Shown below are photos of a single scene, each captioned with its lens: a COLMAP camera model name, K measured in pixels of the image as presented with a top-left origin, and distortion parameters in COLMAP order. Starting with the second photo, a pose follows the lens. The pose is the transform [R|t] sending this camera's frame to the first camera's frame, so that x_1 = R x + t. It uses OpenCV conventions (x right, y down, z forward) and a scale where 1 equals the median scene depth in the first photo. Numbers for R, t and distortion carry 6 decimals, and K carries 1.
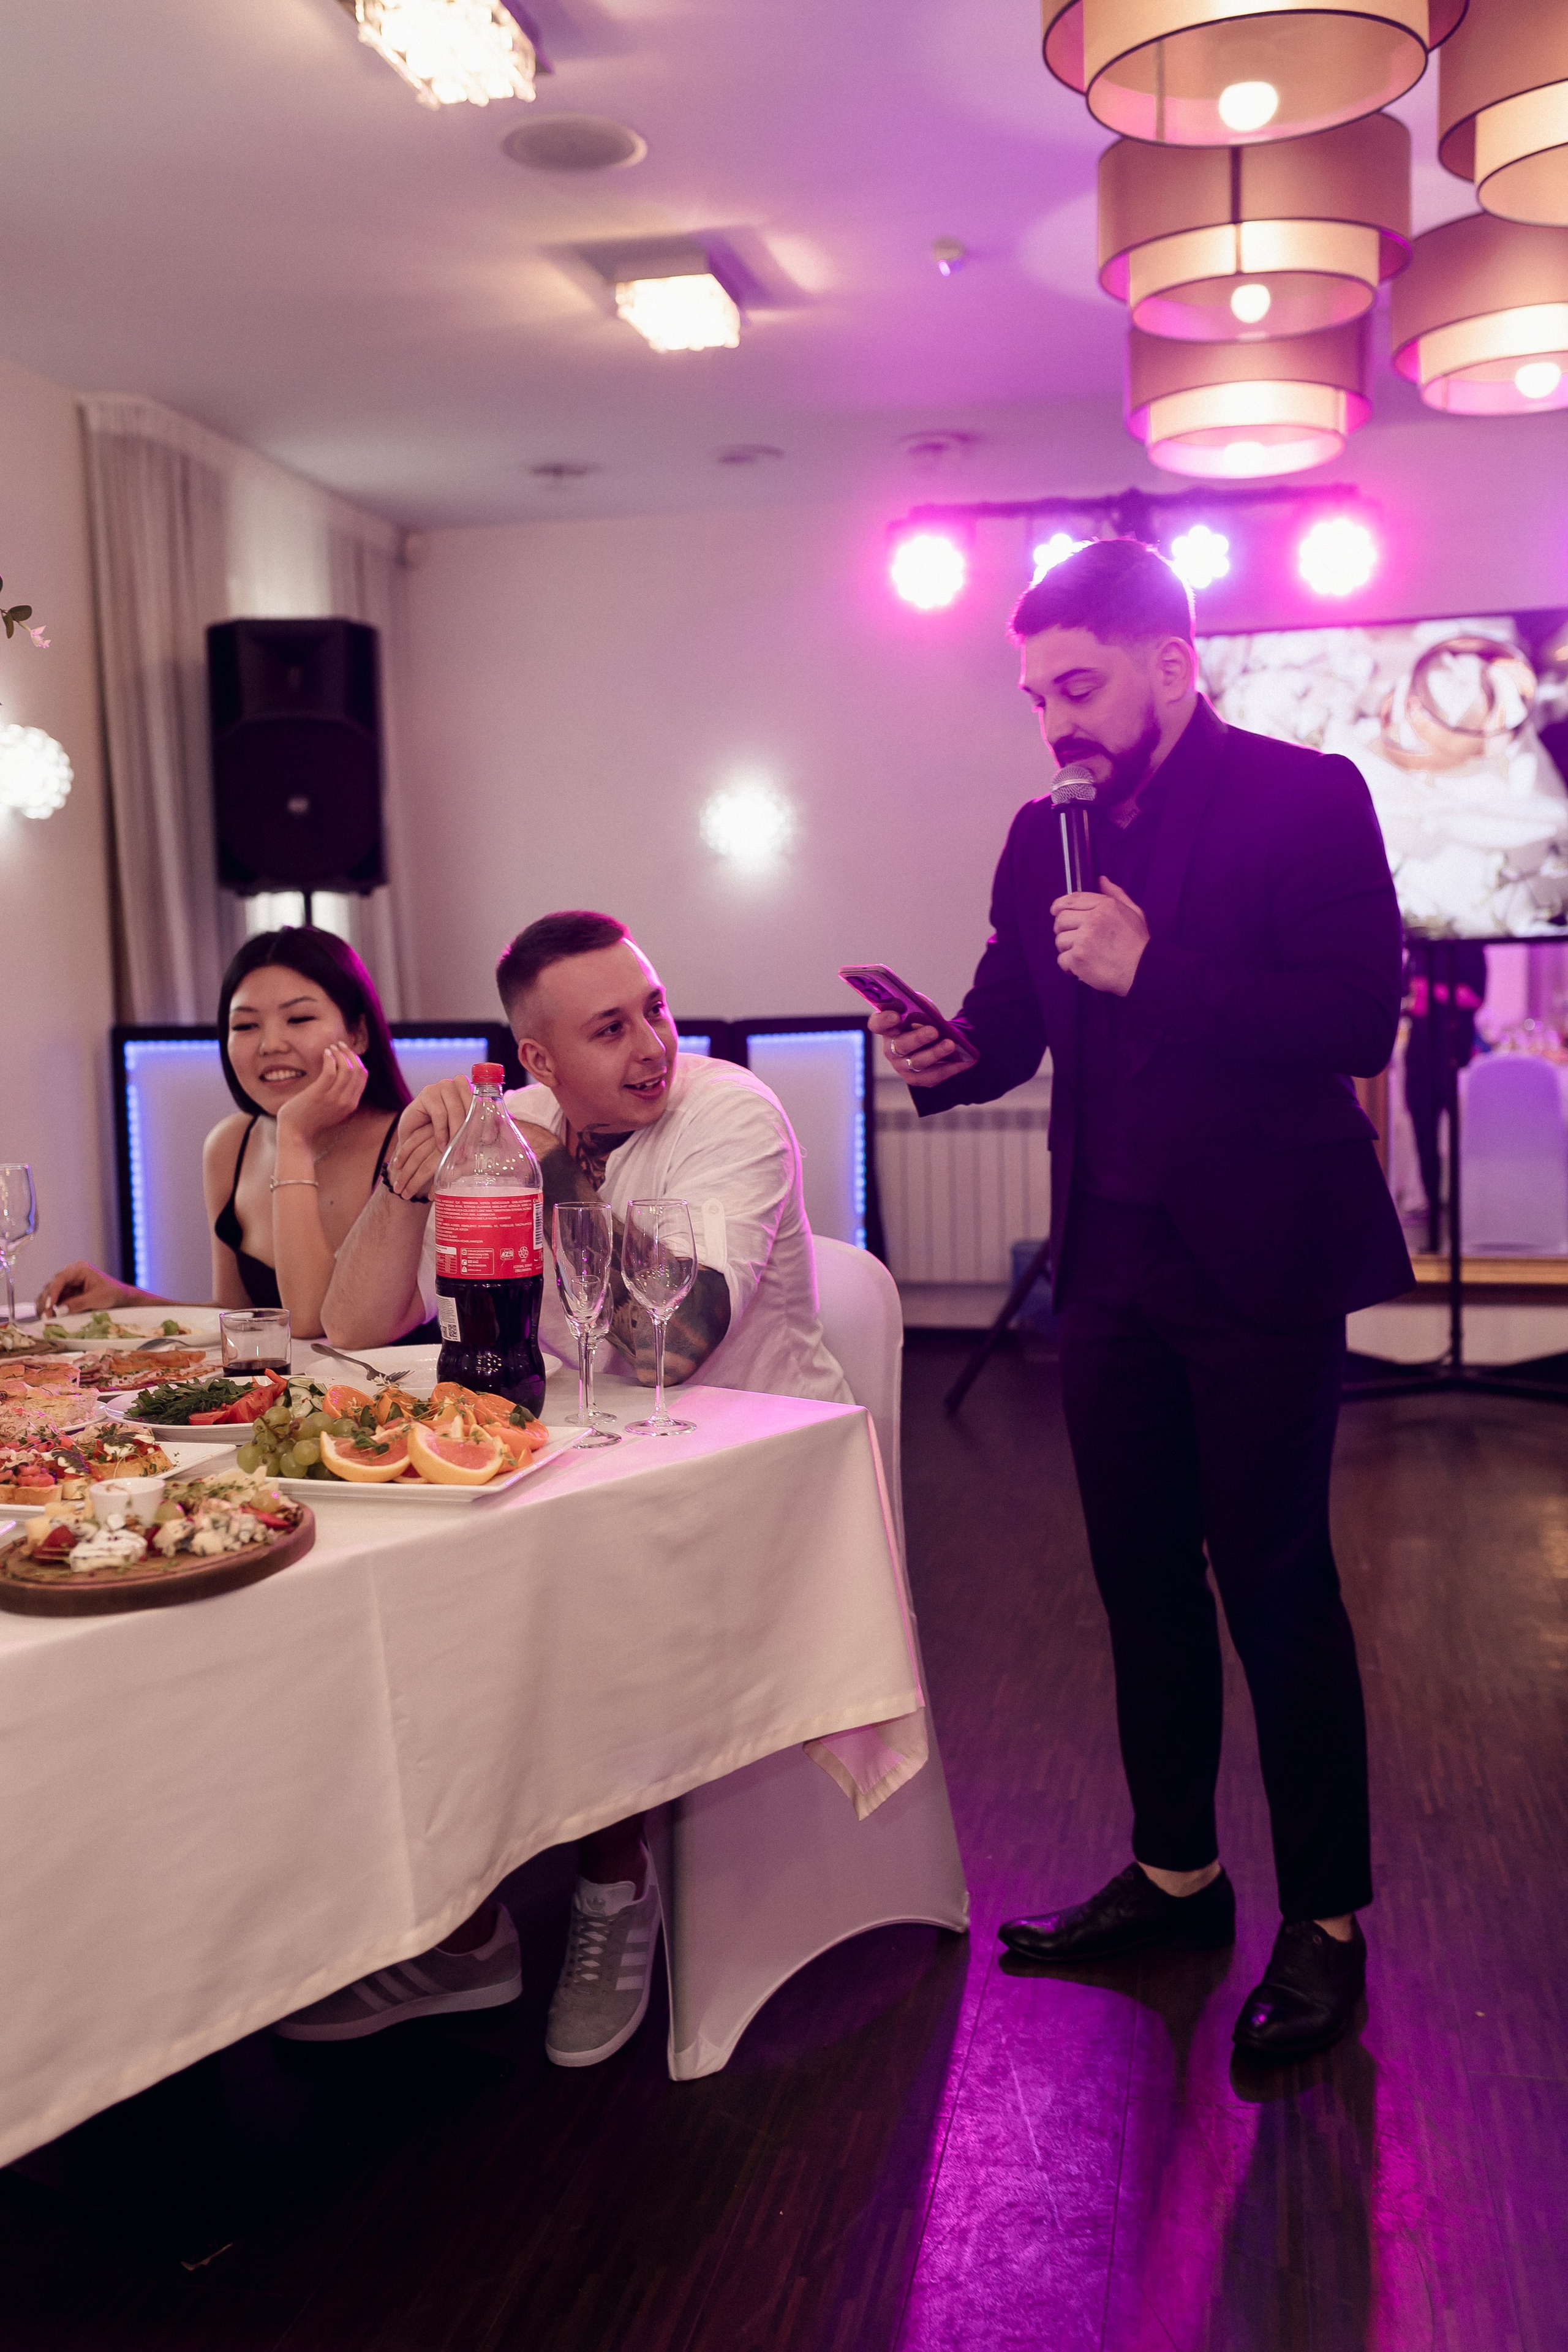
lens RADIAL K [[2355.1, 0, 769.5], [0, 2355.1, 1251.2], [0, 0, 1]] dist [-0.001258, -0.000100]
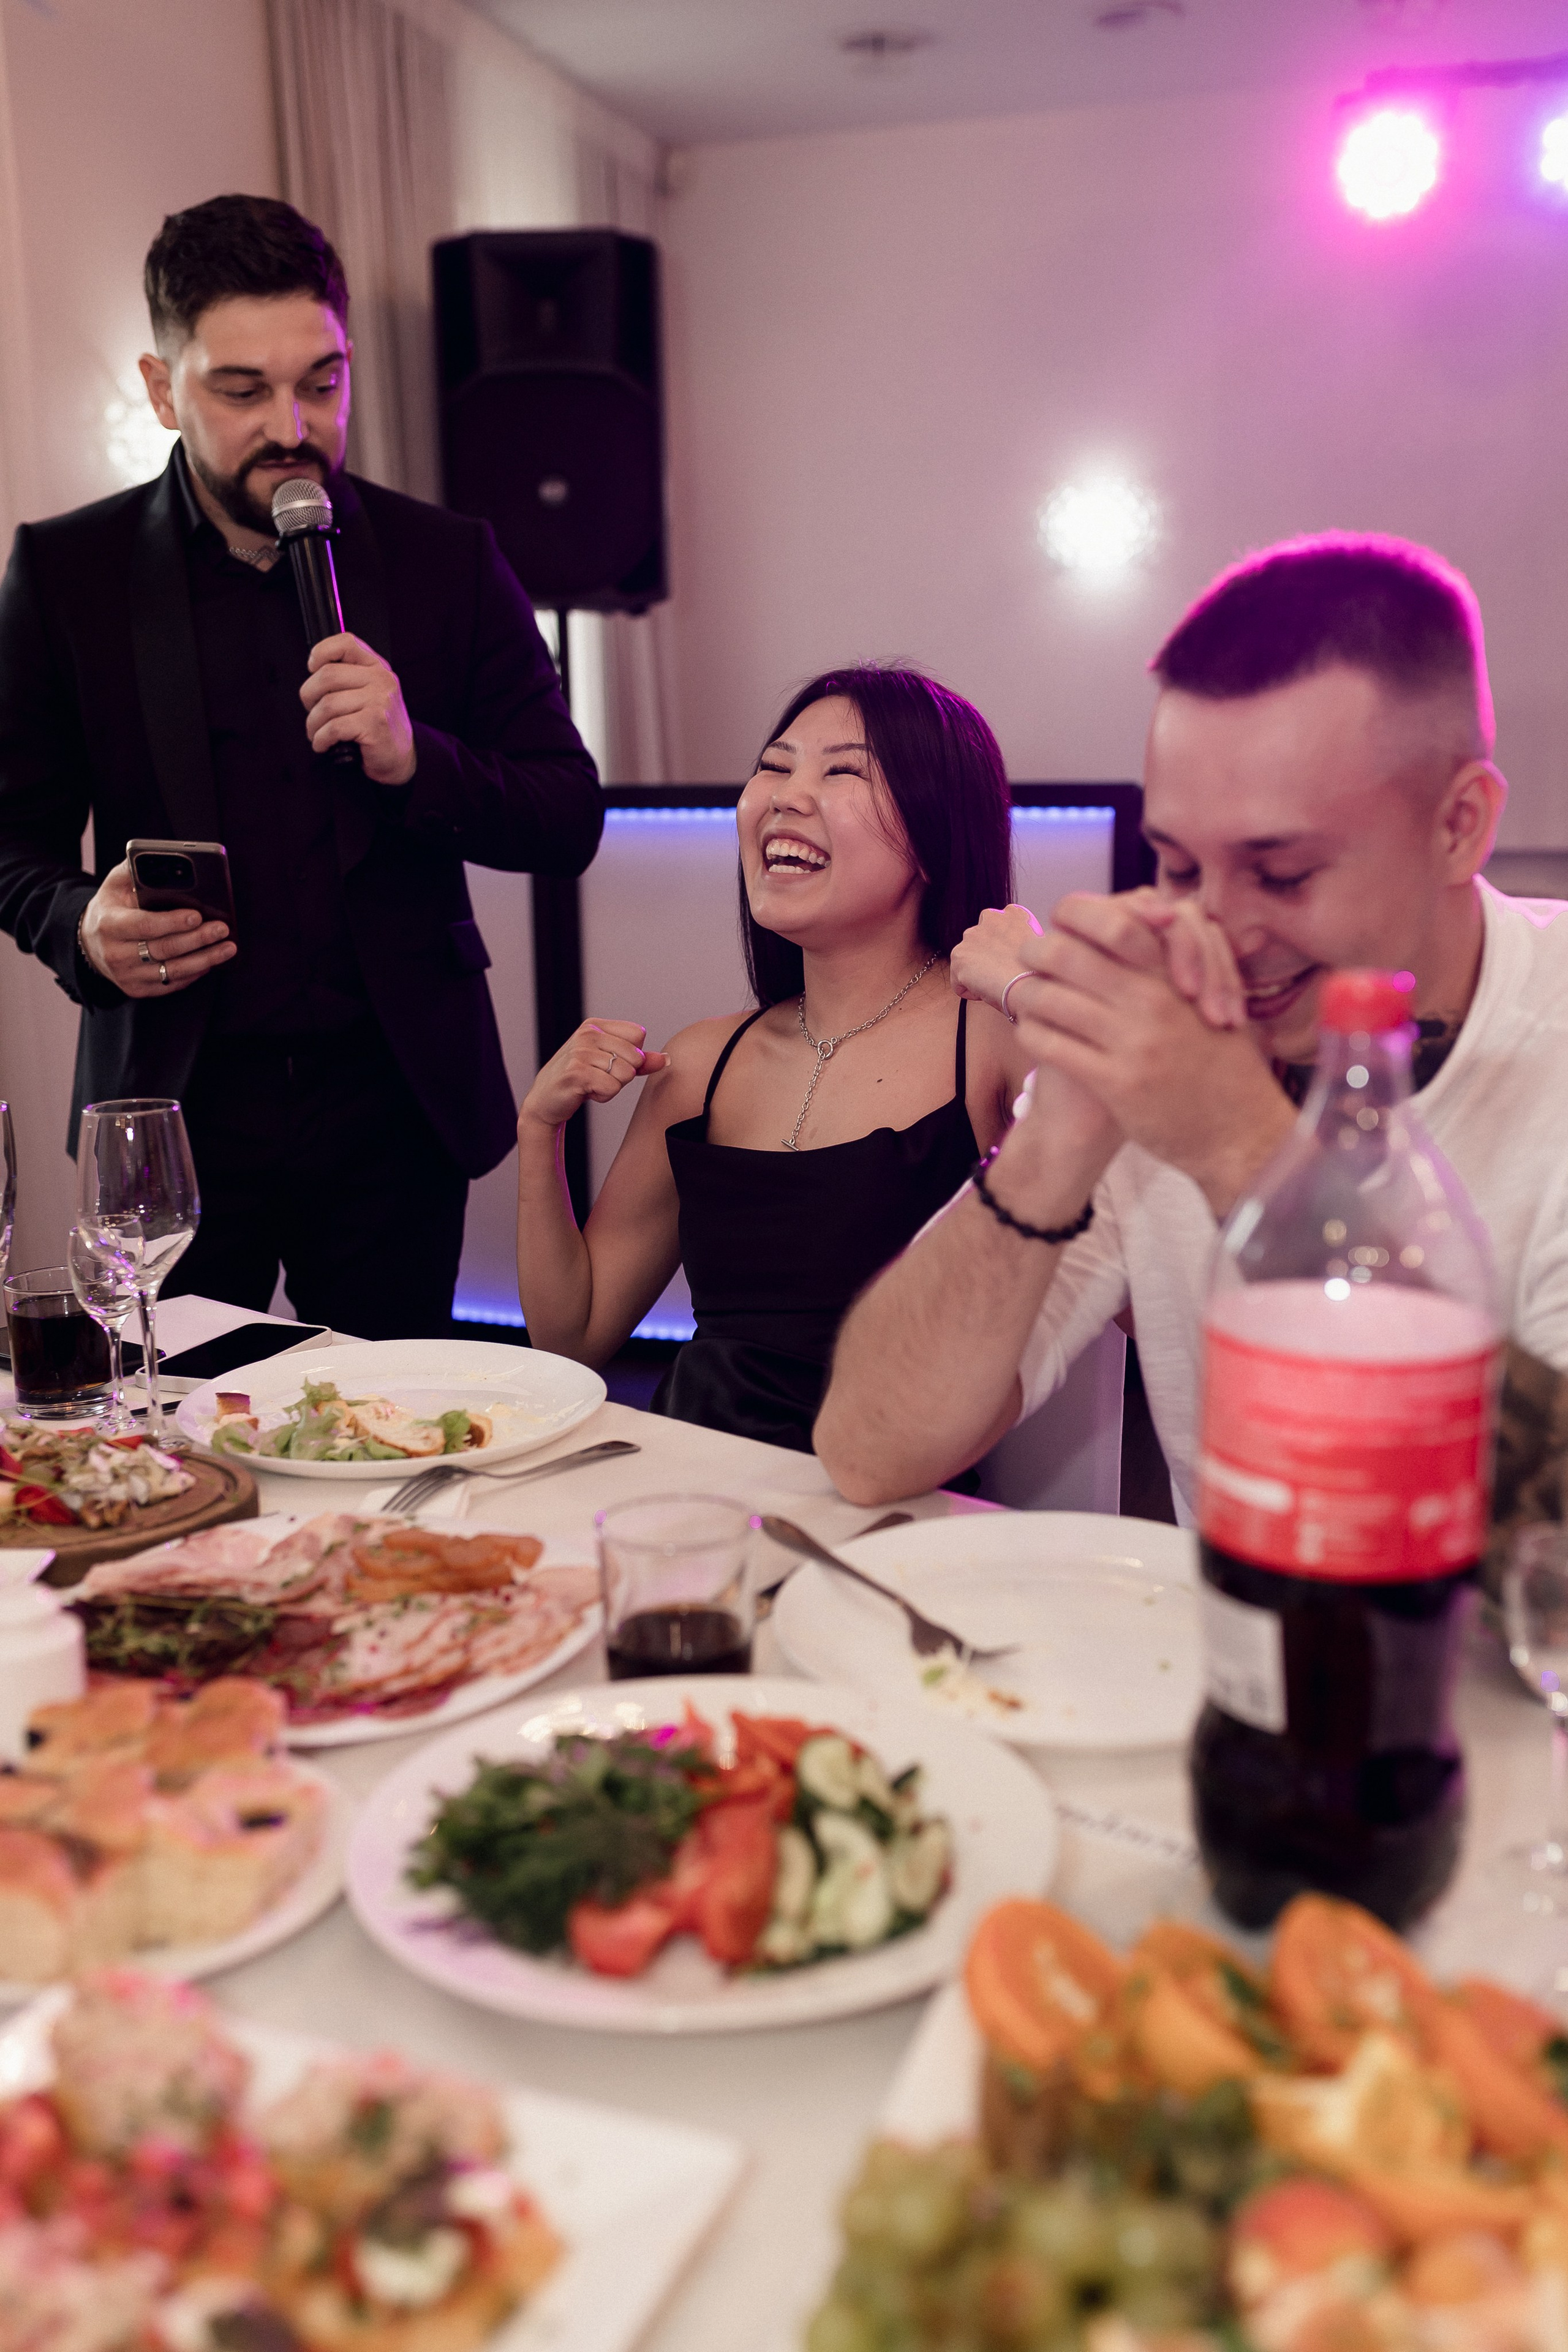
lens RADIAL K [[2352.4, 0, 781.5], [0, 2352.4, 1233.0], [0, 0, 1]] dist [0.019383, 0.002502]
pose [[0.997232, 0.016567, -0.072487, -0.148425], [-0.009349, 0.995064, 0.098797, -0.061578], [0.073766, -0.097846, 0.992464, 0.505557]]
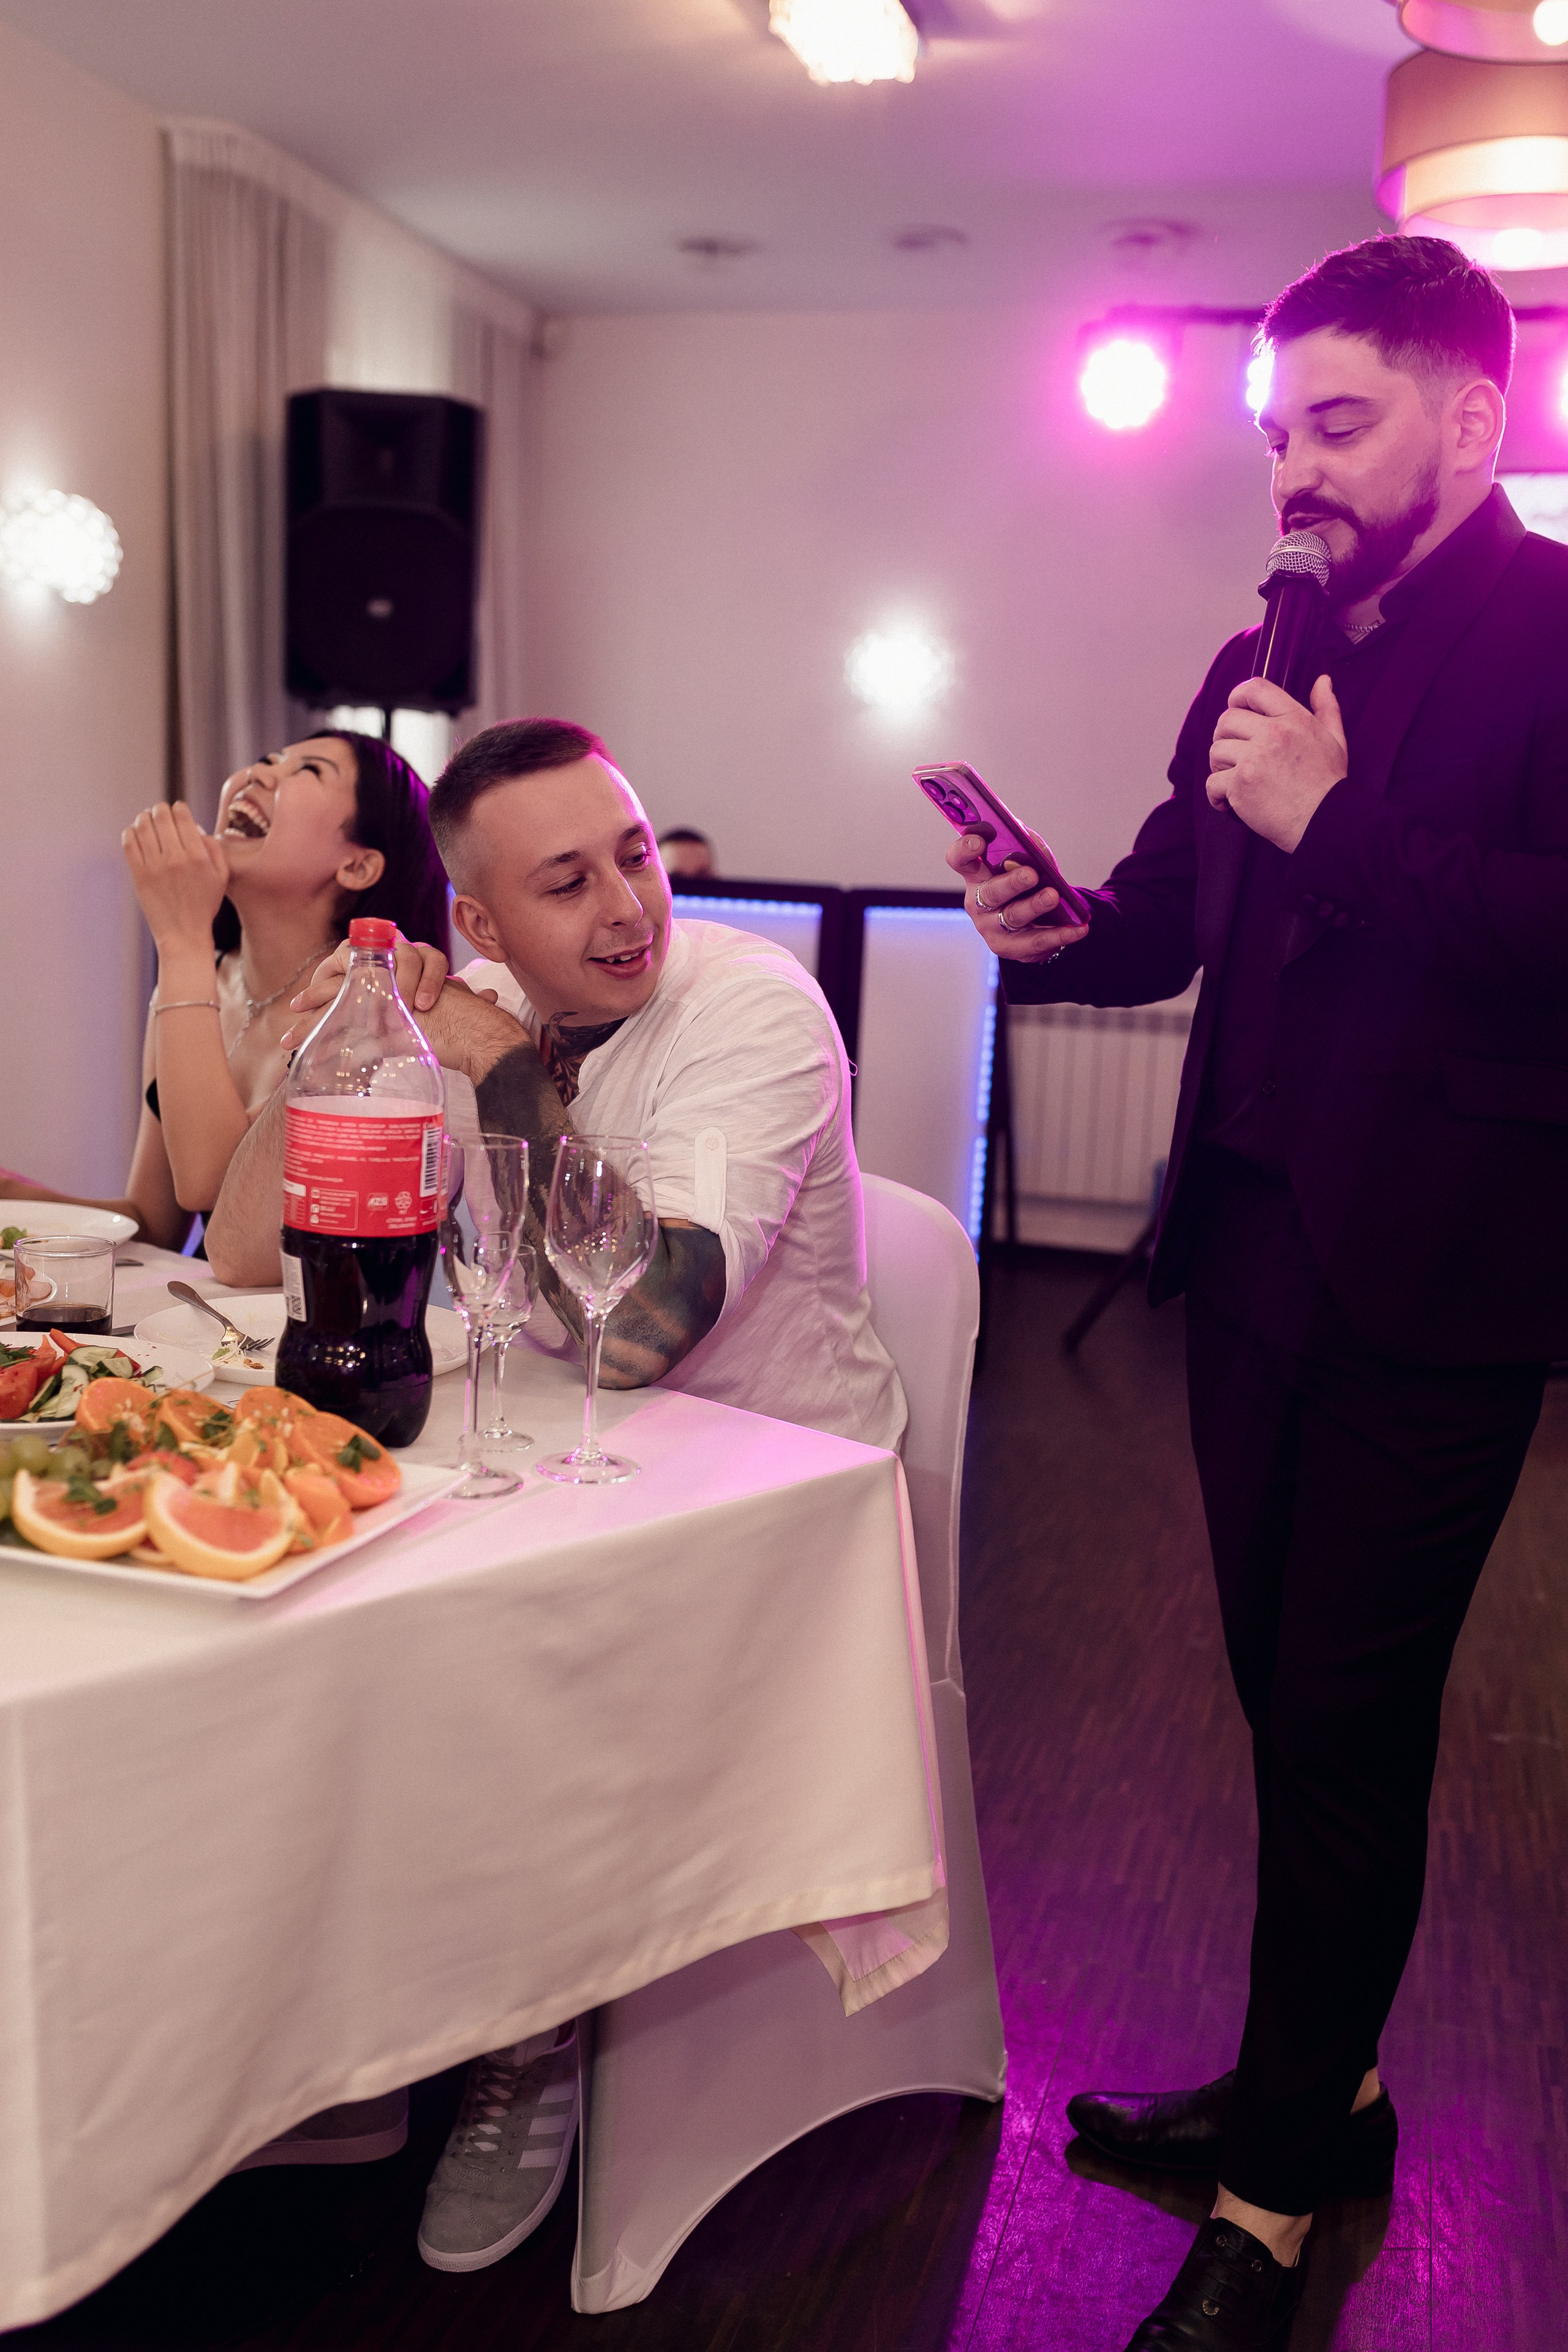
lens RADIAL K [[2355.1, 0, 769.5], [0, 2355.1, 1251.2], [0, 0, 1]] dist [-0.001258, -0.000100]
pose [[0.995083, 0.079016, -0.059718, 0.034727], [-0.075609, 0.995489, 0.057308, -0.025621], [0.063977, -0.052511, 0.996569, 0.260599]]
